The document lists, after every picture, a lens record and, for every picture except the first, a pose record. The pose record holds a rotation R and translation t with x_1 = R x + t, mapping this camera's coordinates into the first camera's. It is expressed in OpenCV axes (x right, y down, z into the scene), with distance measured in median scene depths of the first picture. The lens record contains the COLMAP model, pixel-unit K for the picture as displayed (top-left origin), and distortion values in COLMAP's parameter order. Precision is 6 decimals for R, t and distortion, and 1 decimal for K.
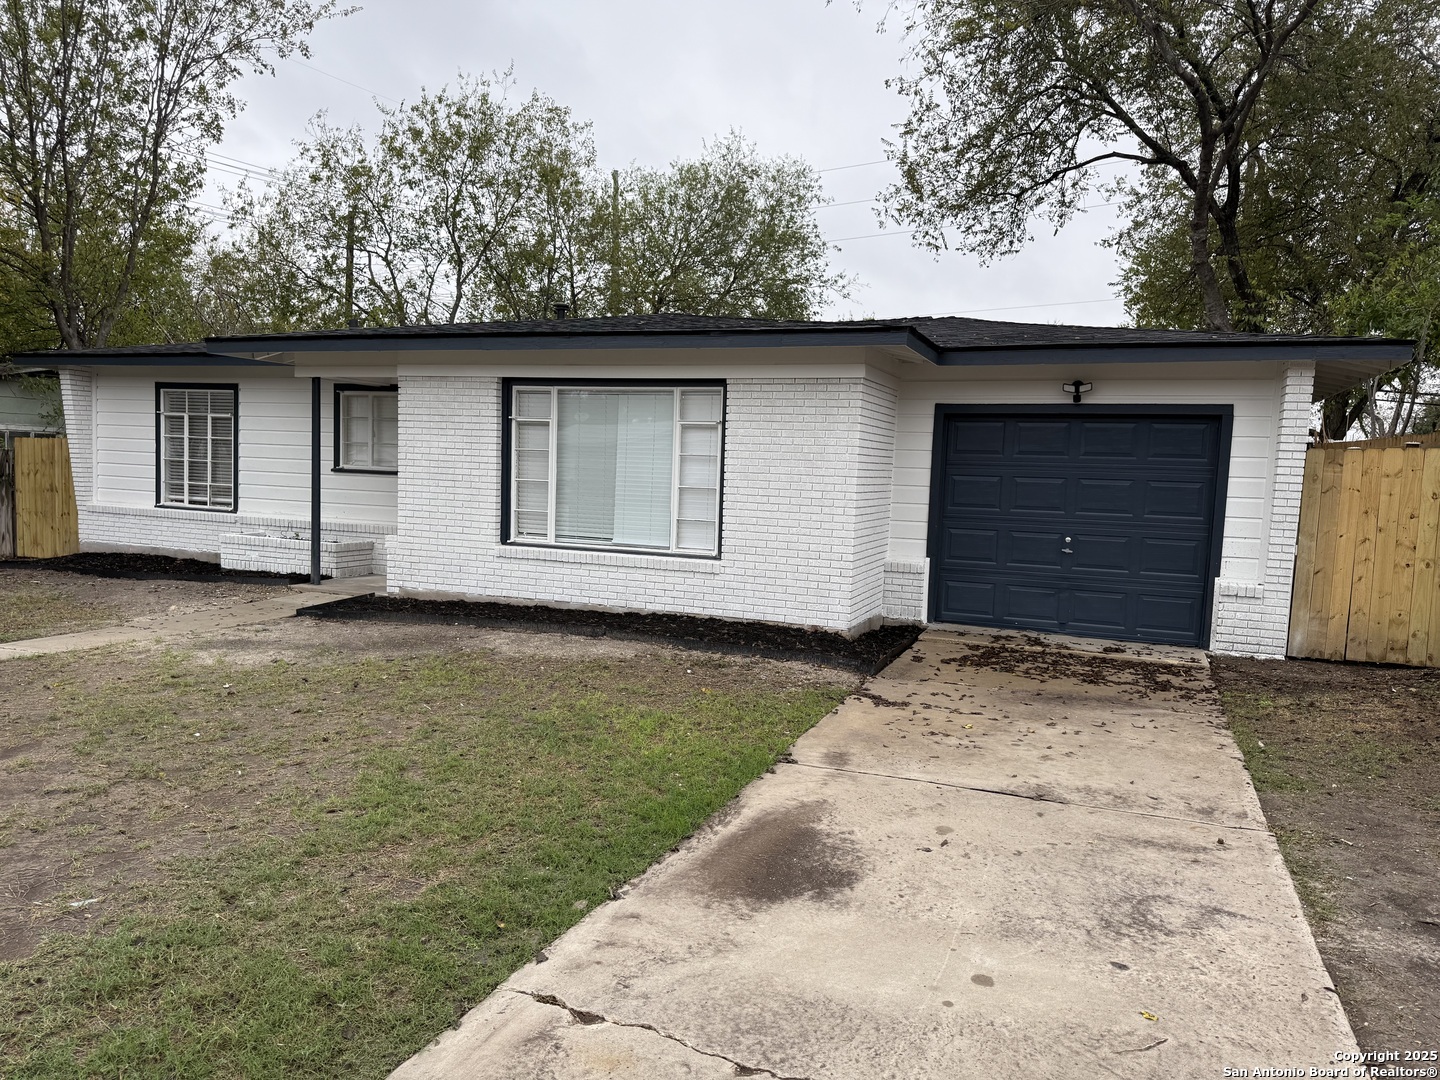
lens RADIAL K [[1005.4, 0, 751.0], [0, 1005.4, 562.2], [0, 0, 1]] dist [0.079414, -0.099369]
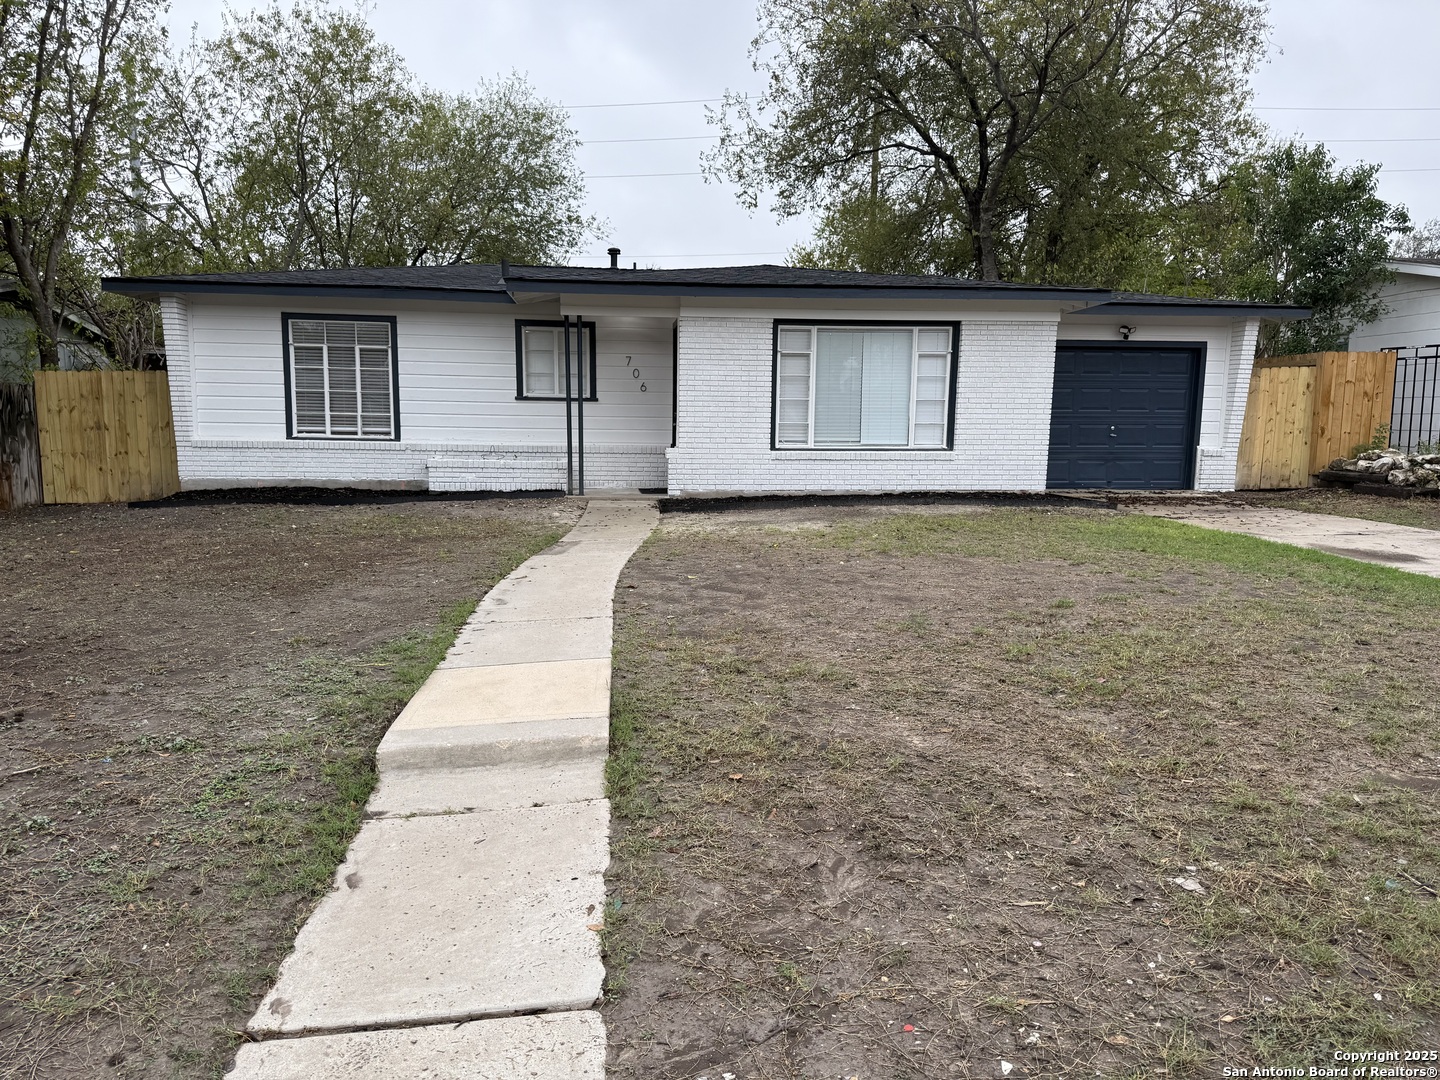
lens RADIAL K [[1005.4, 0, 713.6], [0, 1005.4, 561.5], [0, 0, 1]] dist [0.079414, -0.099369]
pose [[0.885052, -0.093160, 0.456074, -0.906234], [0.064422, 0.994854, 0.078196, 0.018667], [-0.461012, -0.039827, 0.886500, -0.109768]]
